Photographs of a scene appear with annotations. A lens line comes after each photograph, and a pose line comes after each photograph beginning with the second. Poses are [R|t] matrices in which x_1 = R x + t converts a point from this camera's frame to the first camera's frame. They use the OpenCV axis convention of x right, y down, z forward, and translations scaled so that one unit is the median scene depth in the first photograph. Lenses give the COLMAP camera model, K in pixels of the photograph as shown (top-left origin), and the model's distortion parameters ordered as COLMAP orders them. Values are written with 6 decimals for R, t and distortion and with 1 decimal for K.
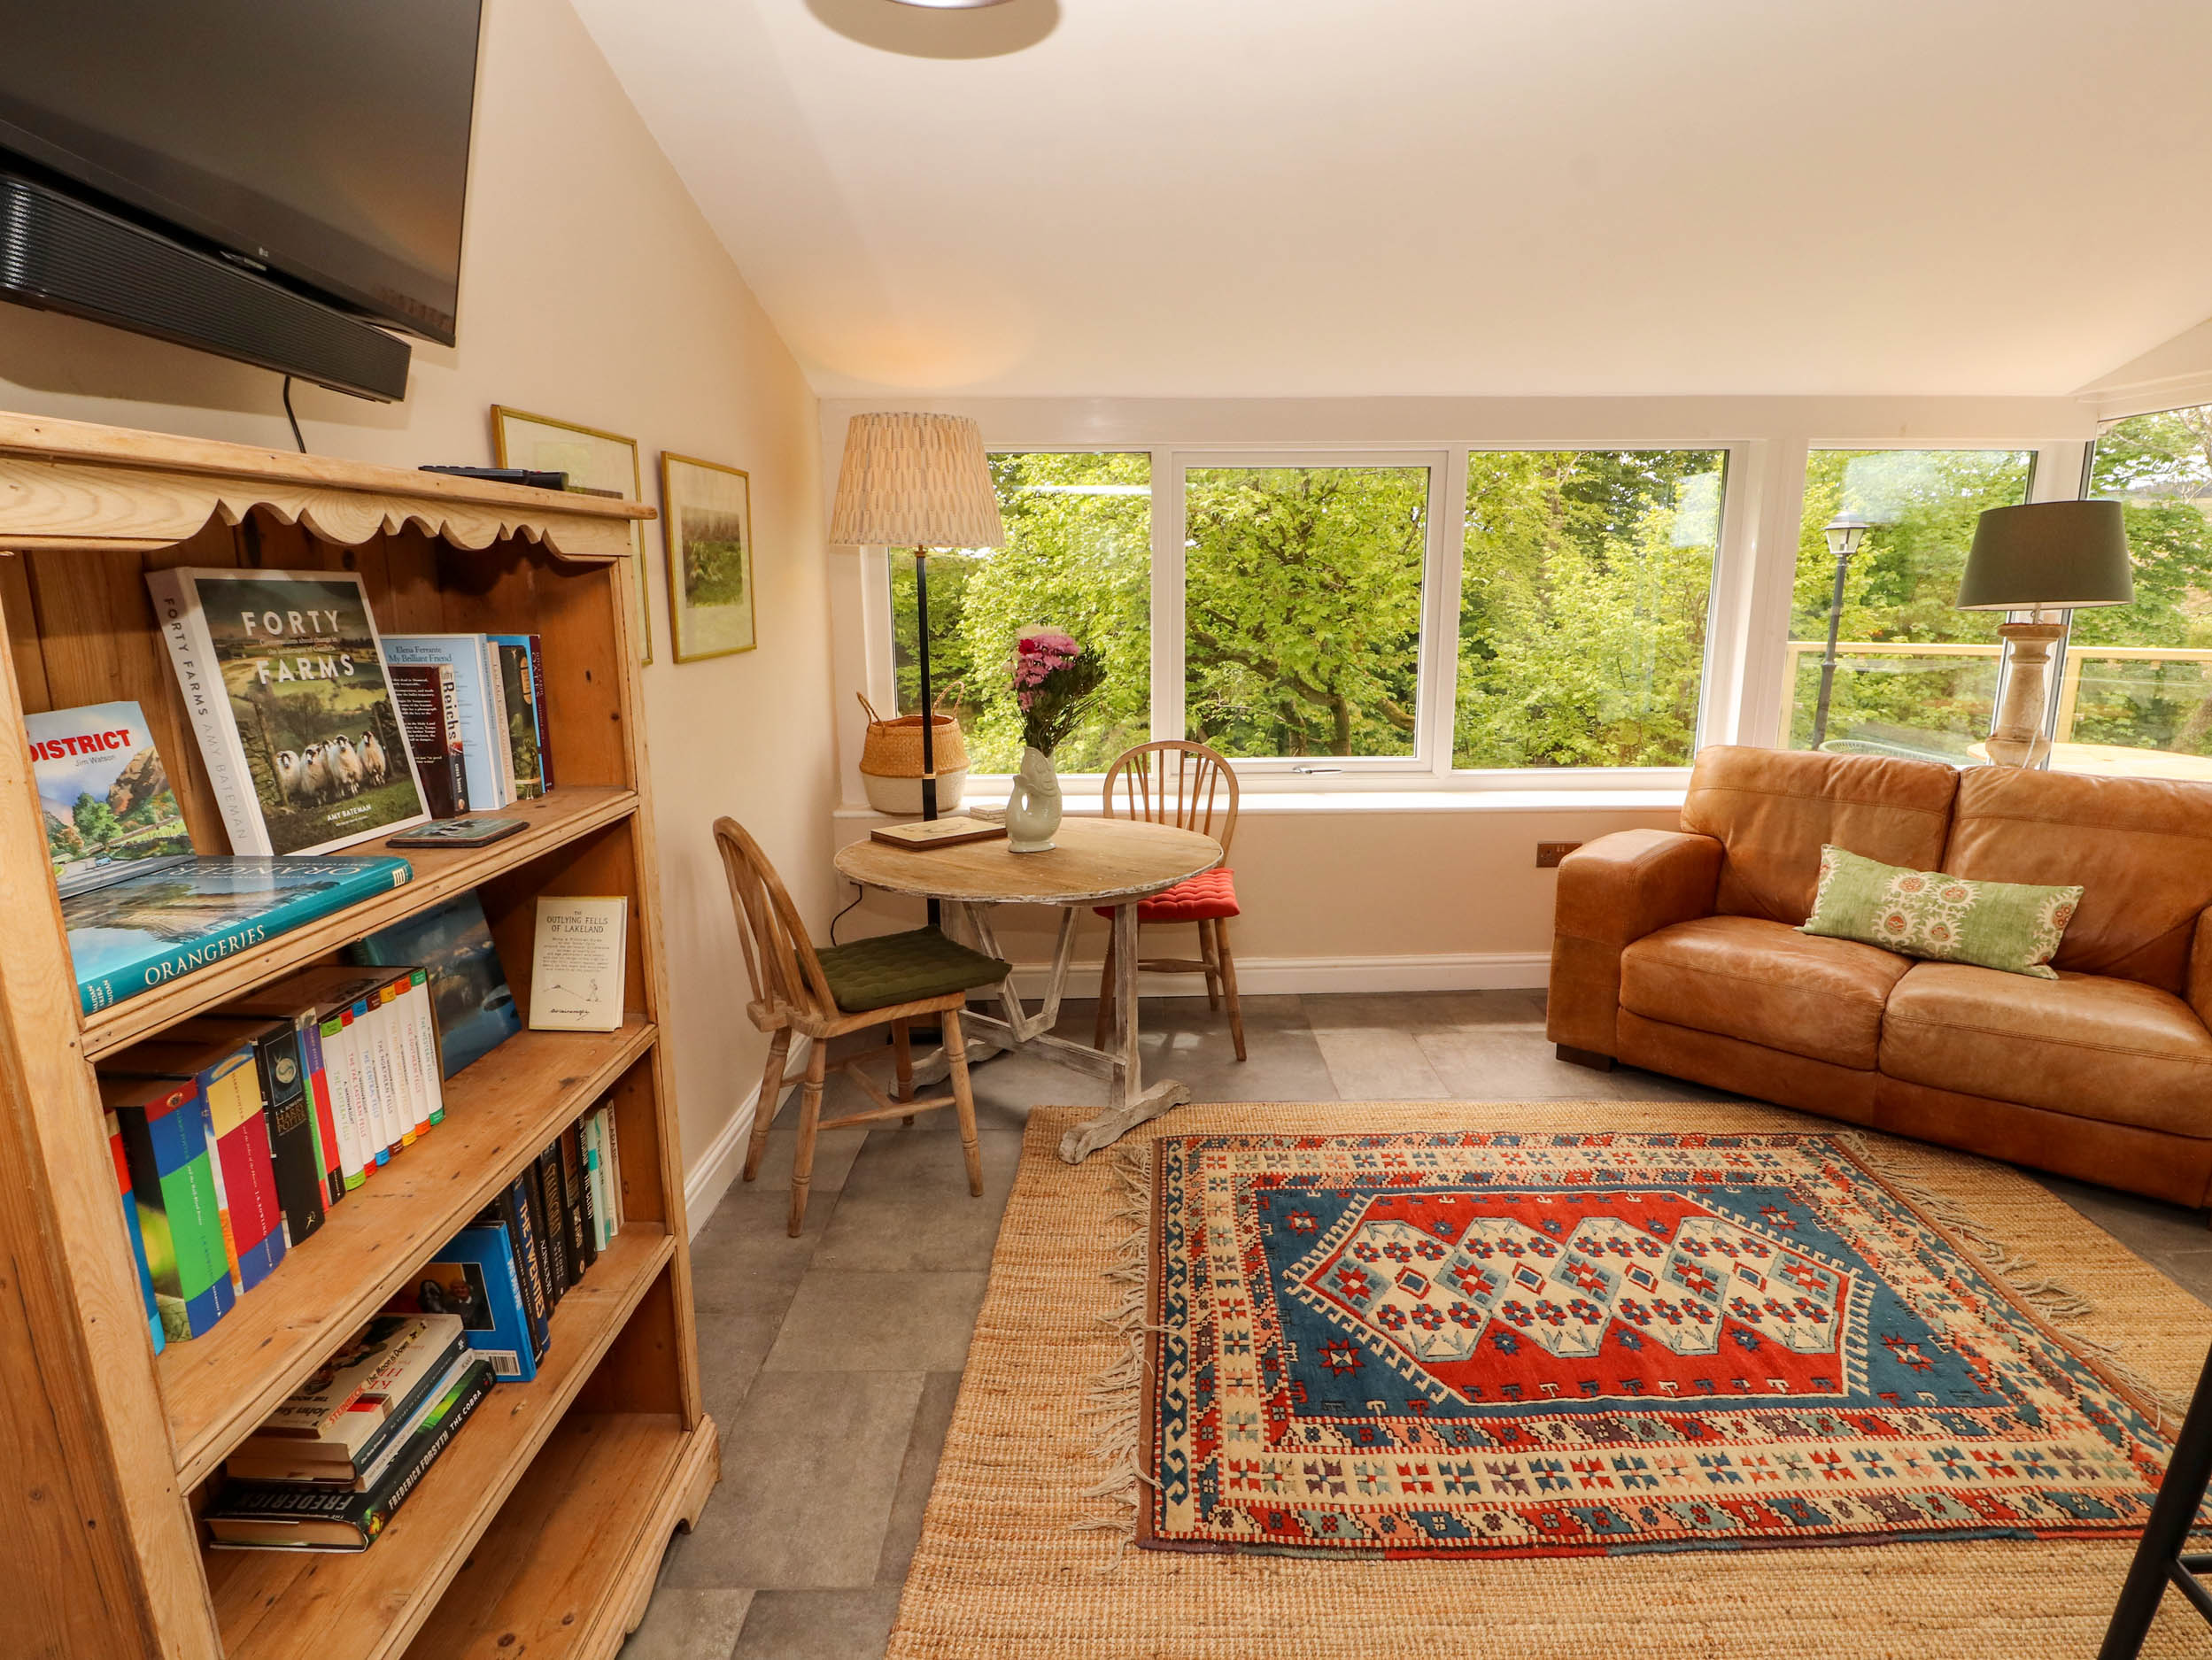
lens RADIAL K [[1144.2, 0, 1129.9], [0, 1144.2, 816.3], [0, 0, 1]] dist [0.001769, -0.016034]
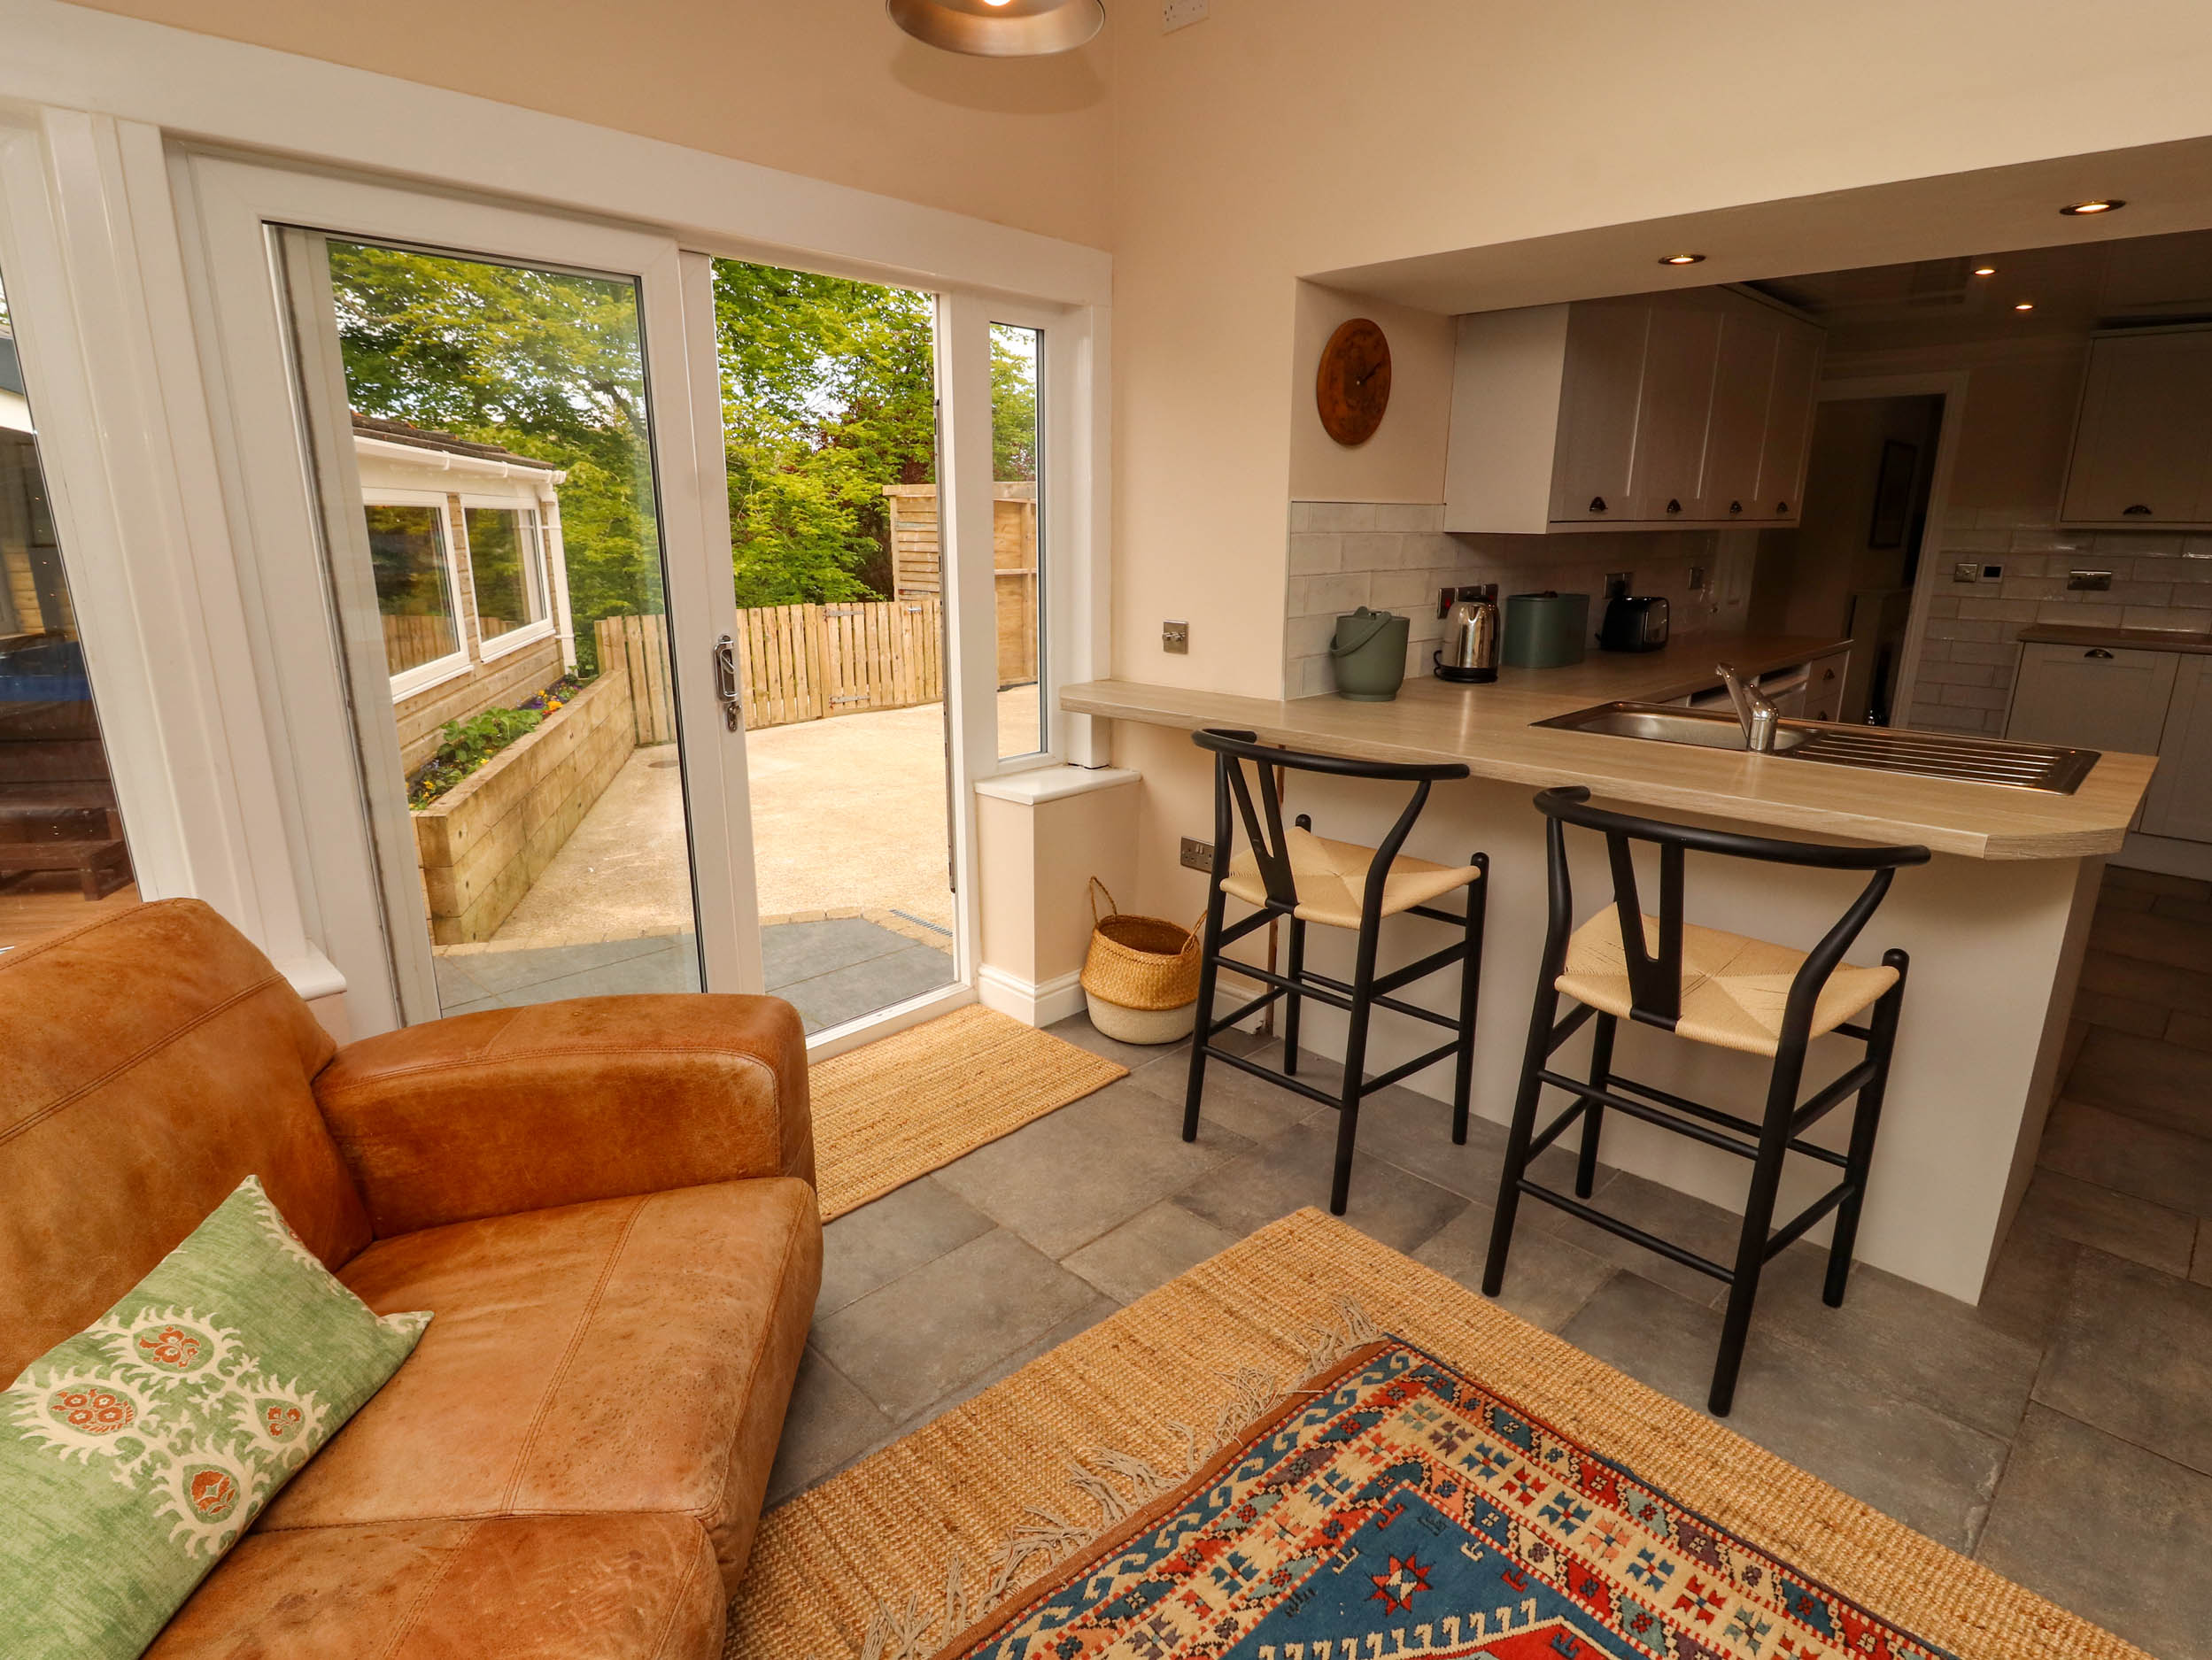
lens RADIAL K [[1149.0, 0, 1120.3], [0, 1149.0, 834.8], [0, 0, 1]] dist [0.000980, -0.016359]
pose [[-0.695831, -0.182894, 0.694528, 0.348227], [0.148429, 0.909535, 0.388221, -0.270113], [-0.702701, 0.373224, -0.605735, 1.286690]]
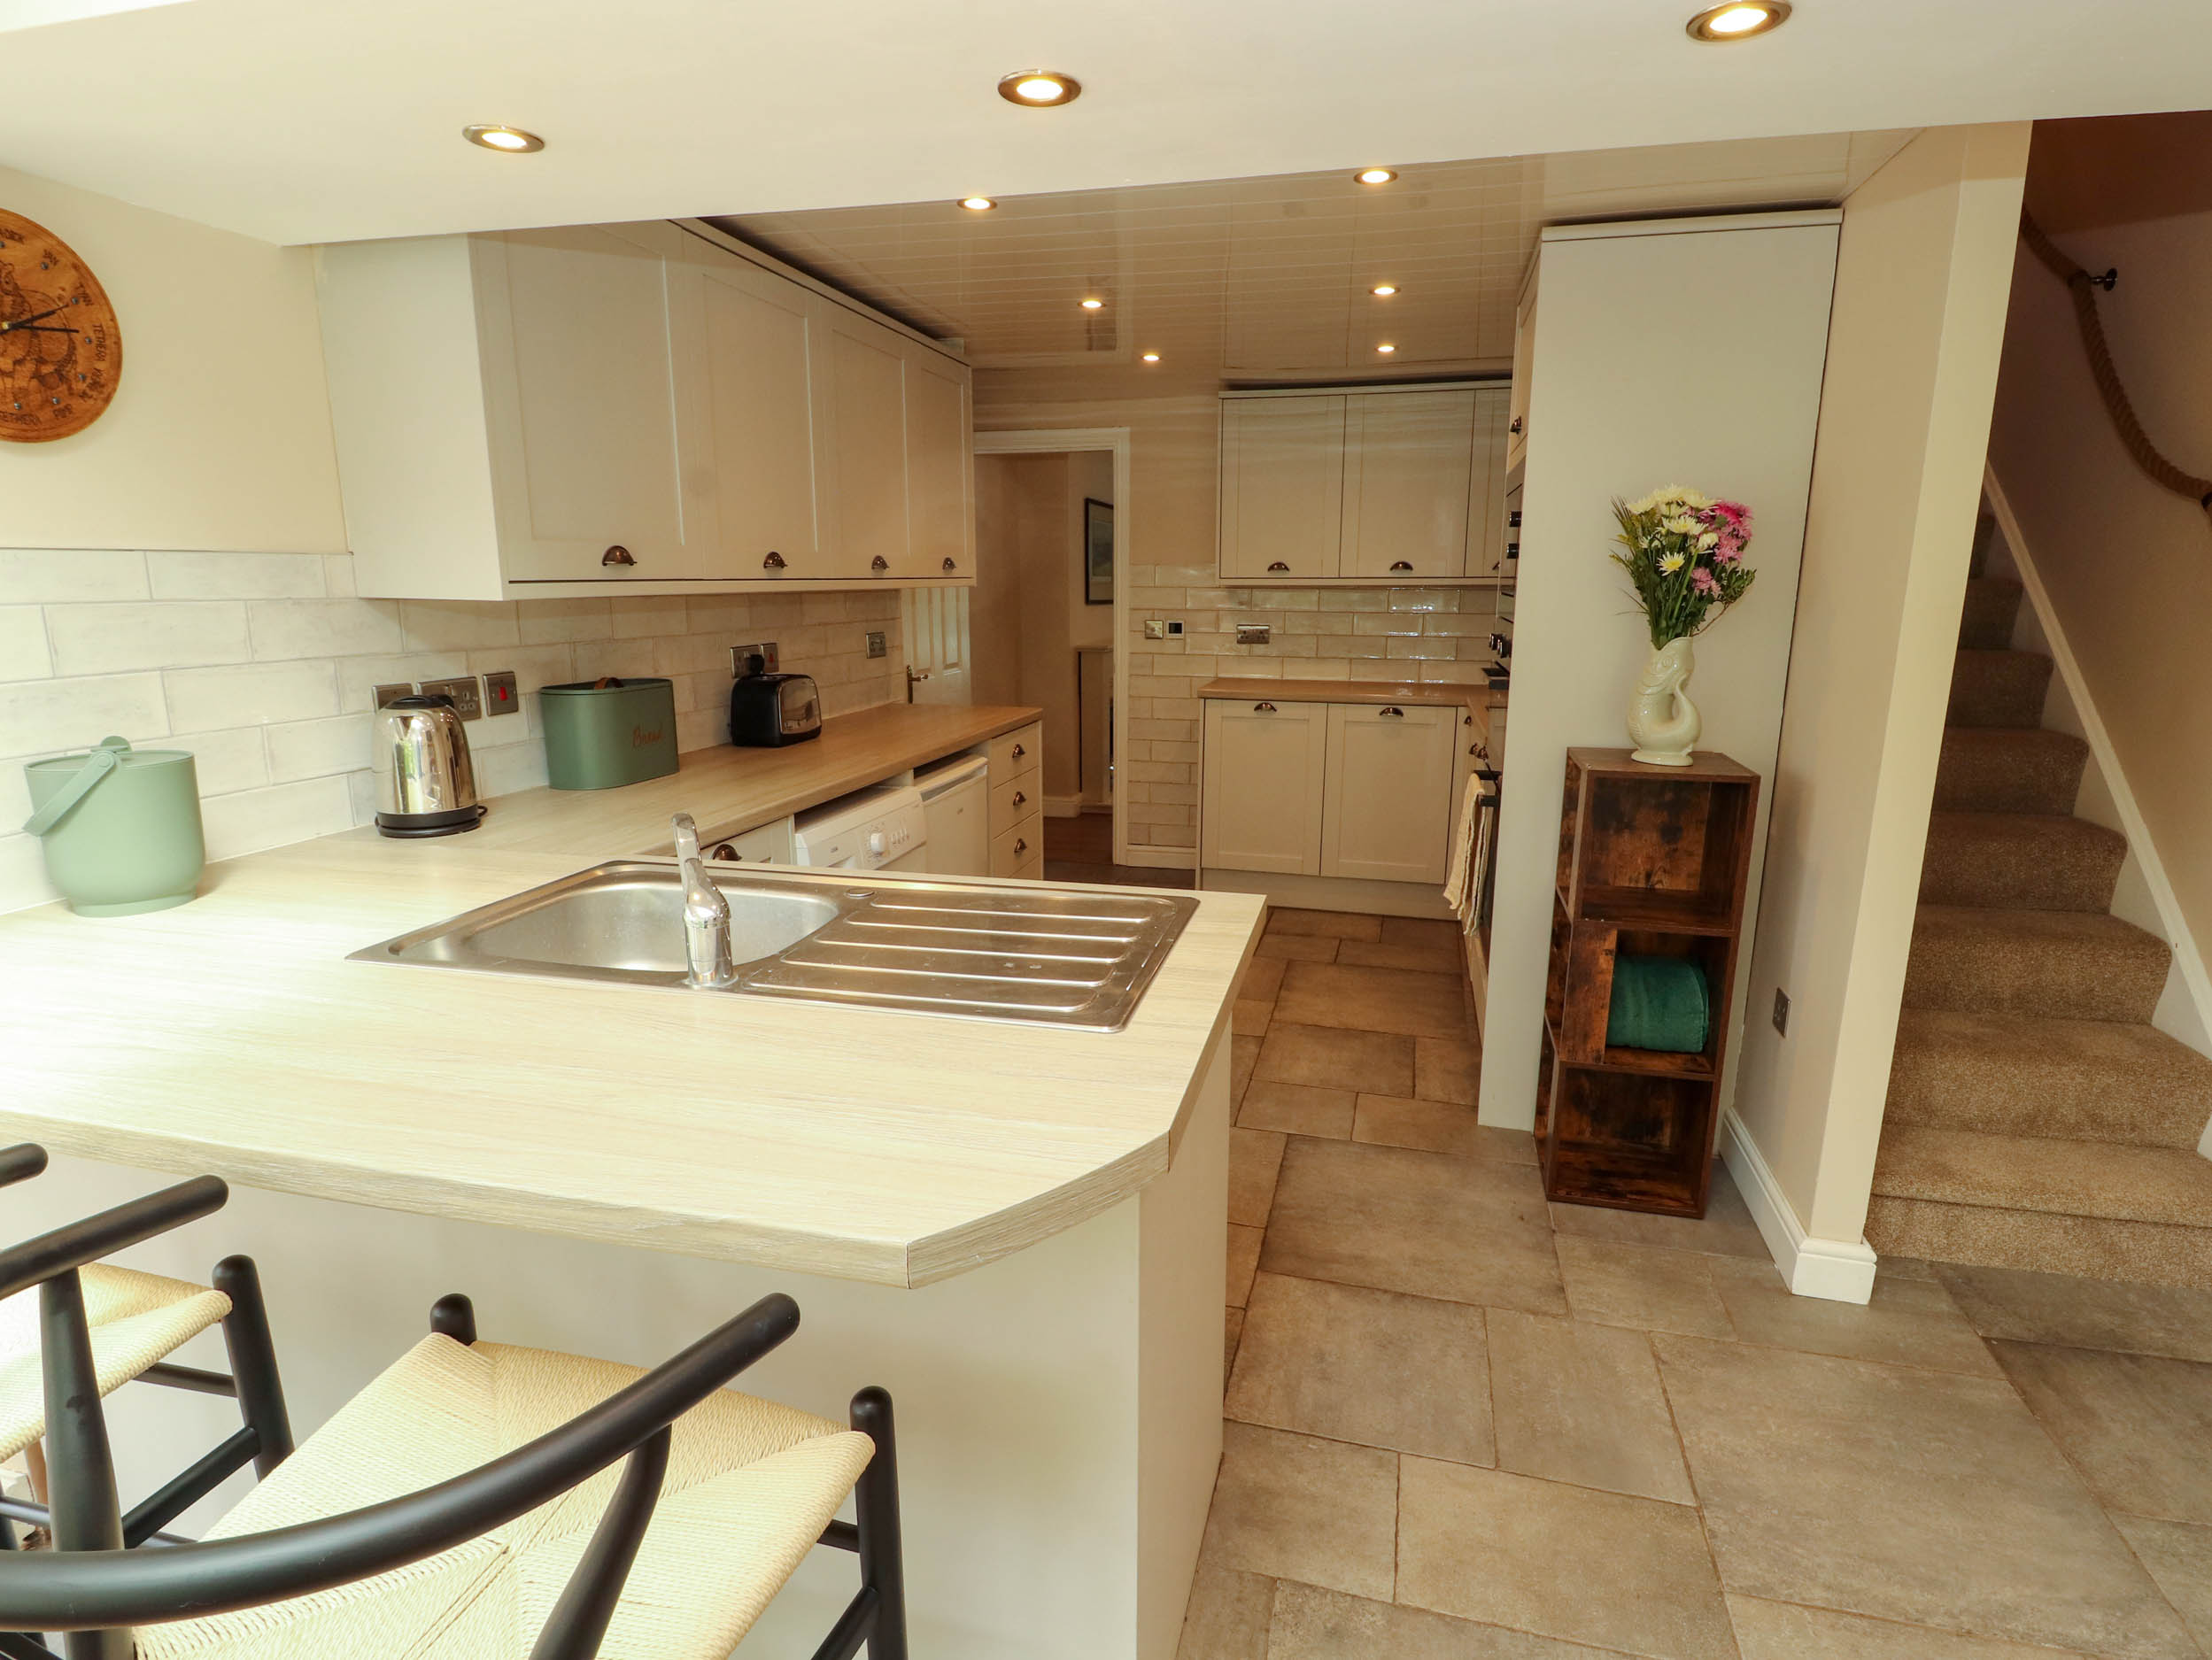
lens RADIAL K [[1149.0, 0, 1120.3], [0, 1149.0, 834.8], [0, 0, 1]] dist [0.000980, -0.016359]
pose [[-0.967144, -0.052009, 0.248854, 0.327112], [0.054238, 0.914105, 0.401835, -0.148205], [-0.248378, 0.402129, -0.881249, 0.672903]]
